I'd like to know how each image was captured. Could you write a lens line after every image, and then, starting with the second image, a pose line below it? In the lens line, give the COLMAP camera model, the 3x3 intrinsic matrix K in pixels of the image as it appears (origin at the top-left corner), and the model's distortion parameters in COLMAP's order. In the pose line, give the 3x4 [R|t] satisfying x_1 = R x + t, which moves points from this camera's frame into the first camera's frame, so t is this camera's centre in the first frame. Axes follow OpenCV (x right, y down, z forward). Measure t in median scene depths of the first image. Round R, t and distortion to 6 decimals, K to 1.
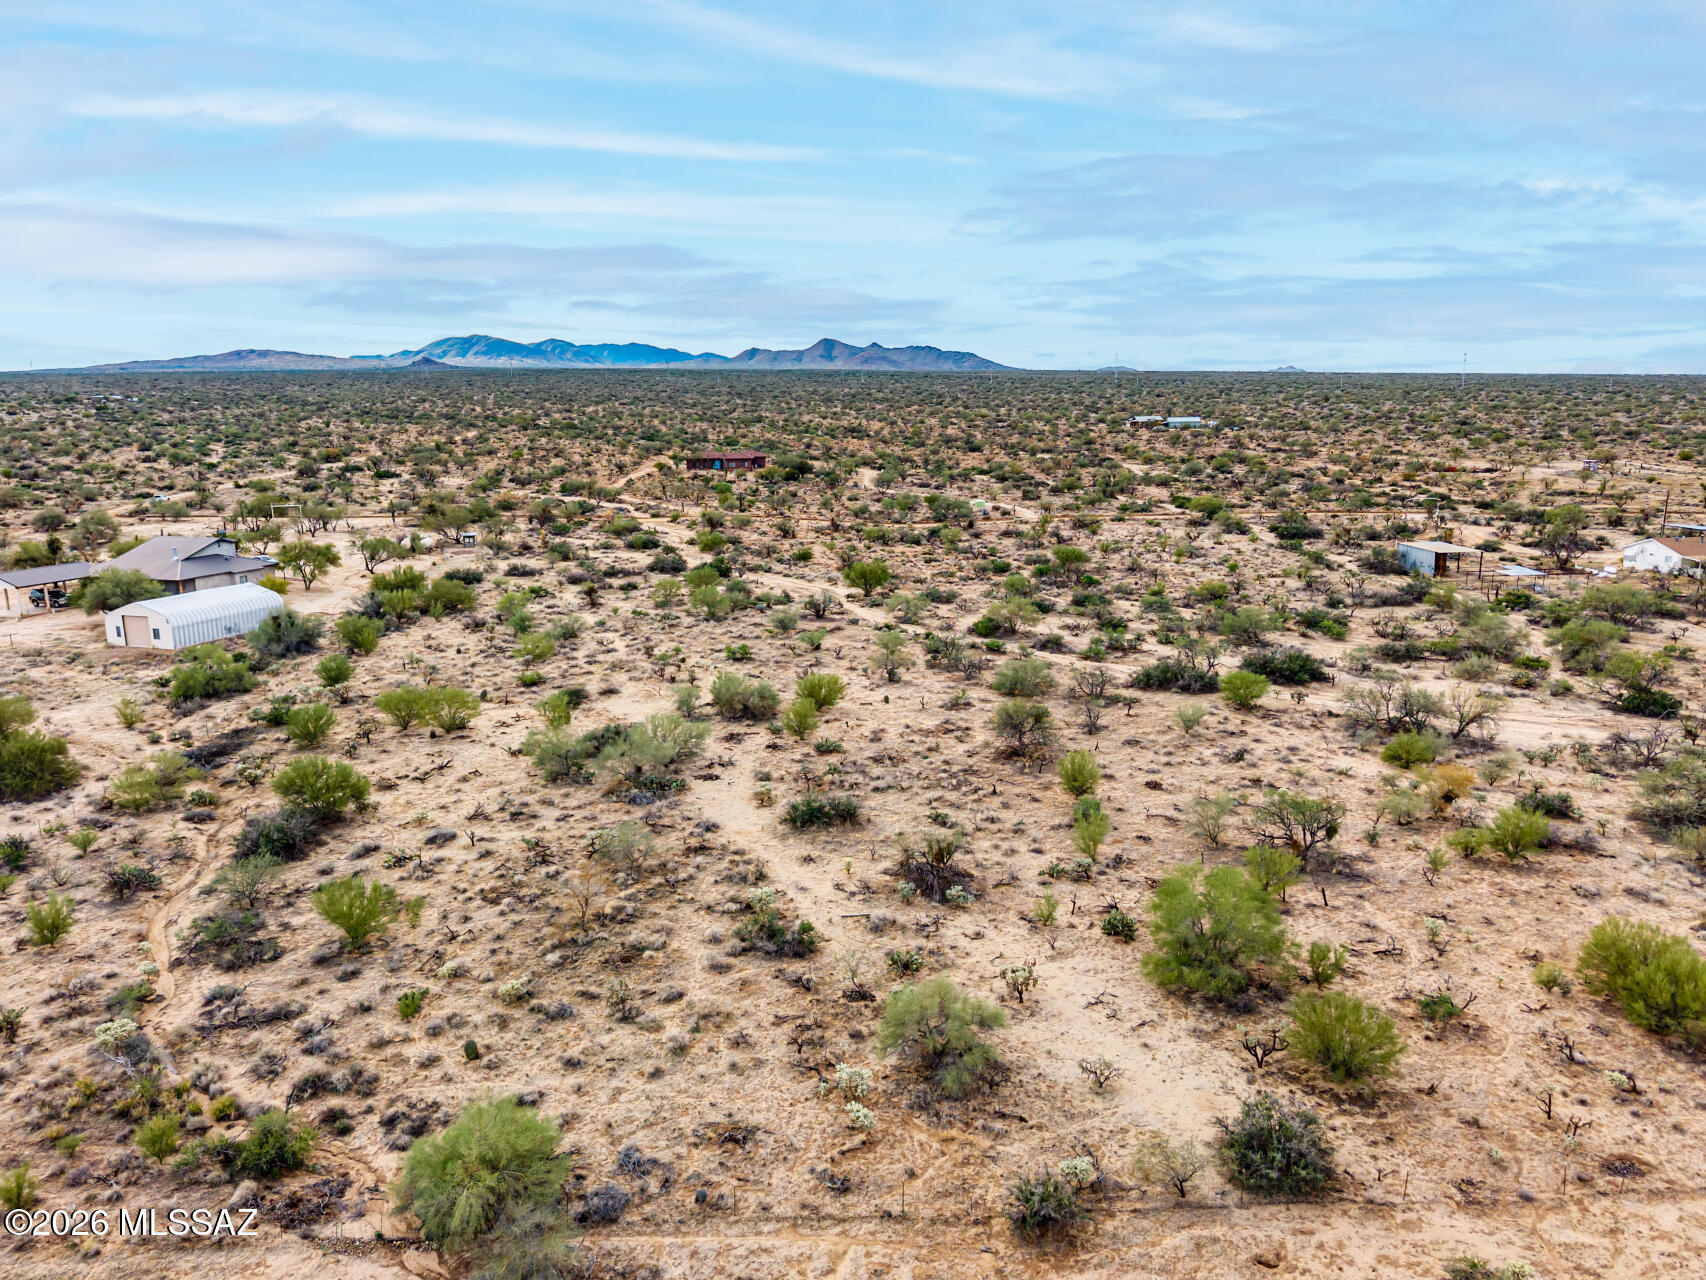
lens RADIAL K [[1184.3, 0, 886.8], [0, 1184.3, 643.0], [0, 0, 1]] dist [0.018799, -0.018591]
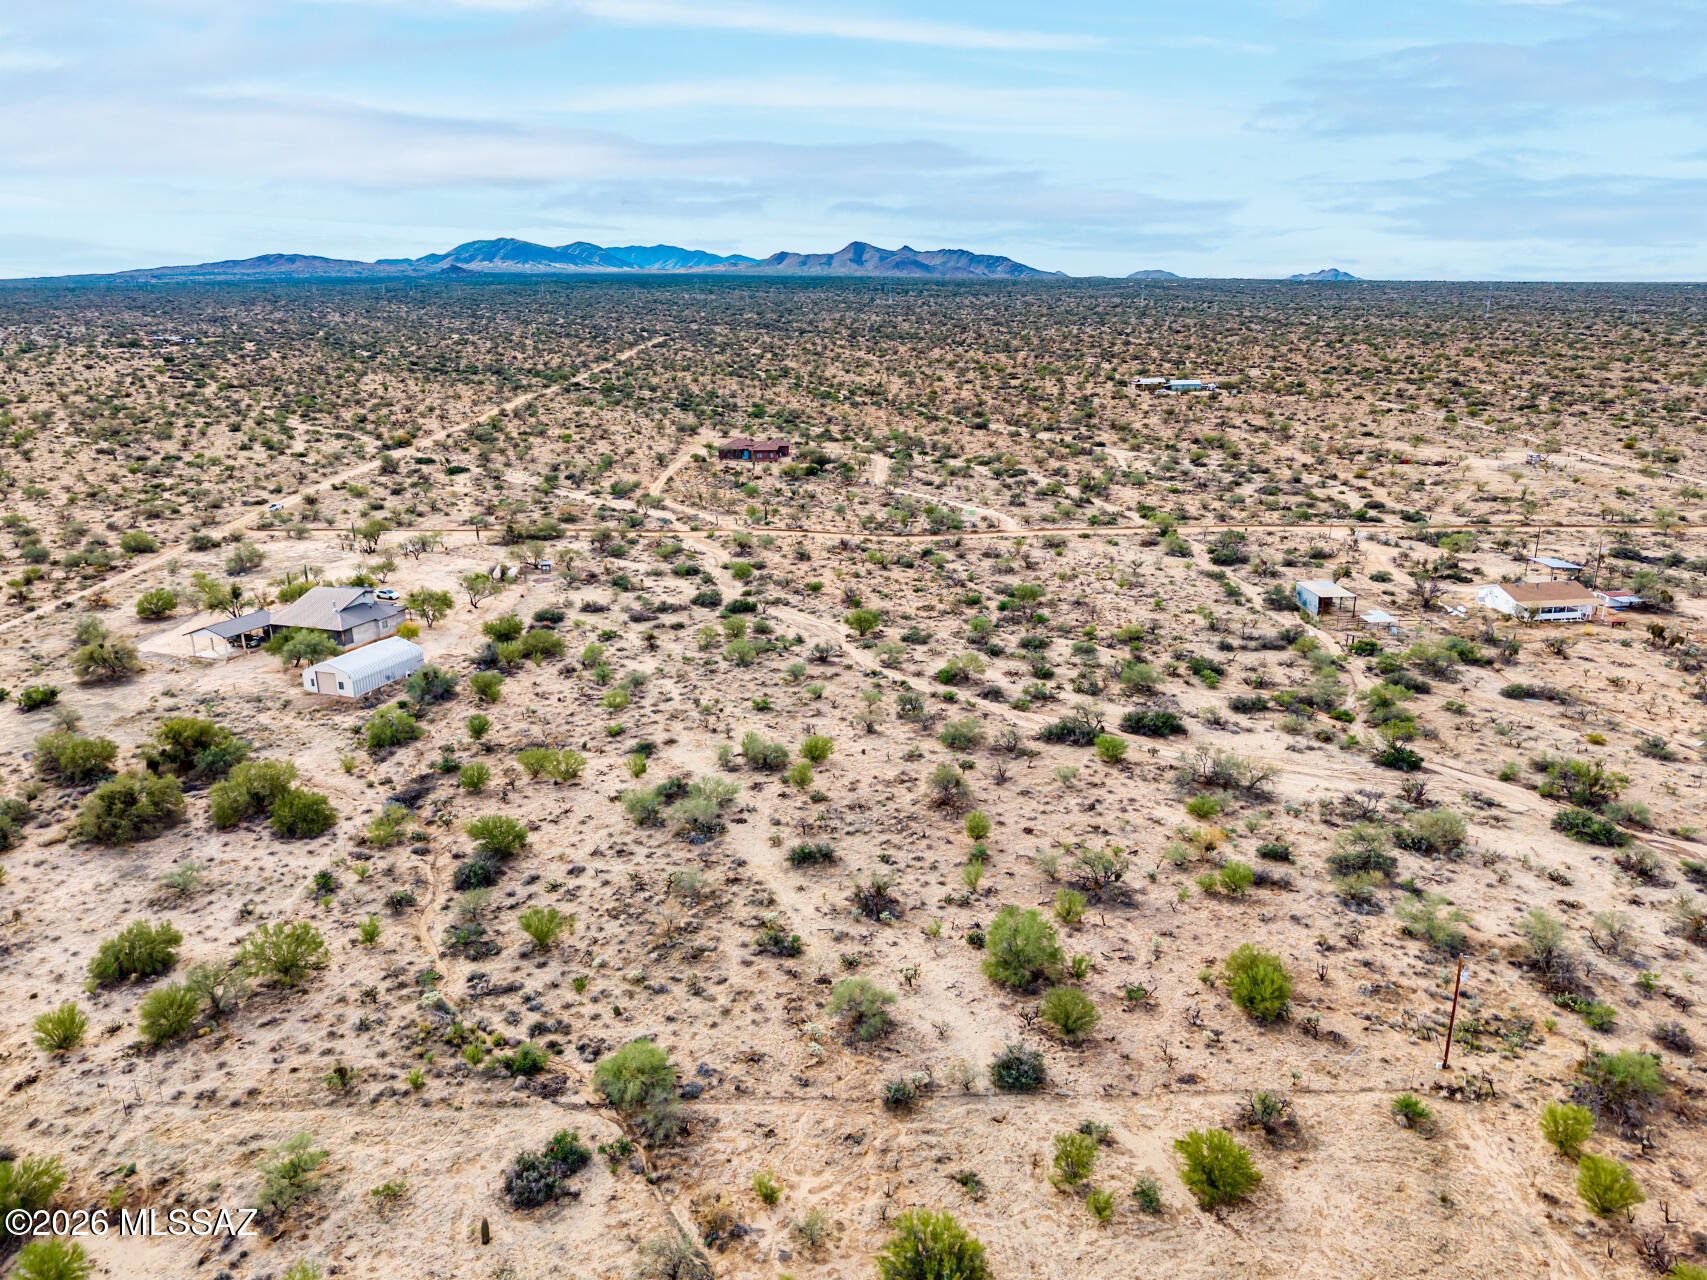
lens RADIAL K [[1185.0, 0, 874.3], [0, 1185.0, 646.5], [0, 0, 1]] dist [0.018799, -0.018591]
pose [[0.999308, 0.001628, -0.037154, 0.082343], [0.001366, 0.996761, 0.080405, -0.243459], [0.037165, -0.080400, 0.996070, -0.518685]]
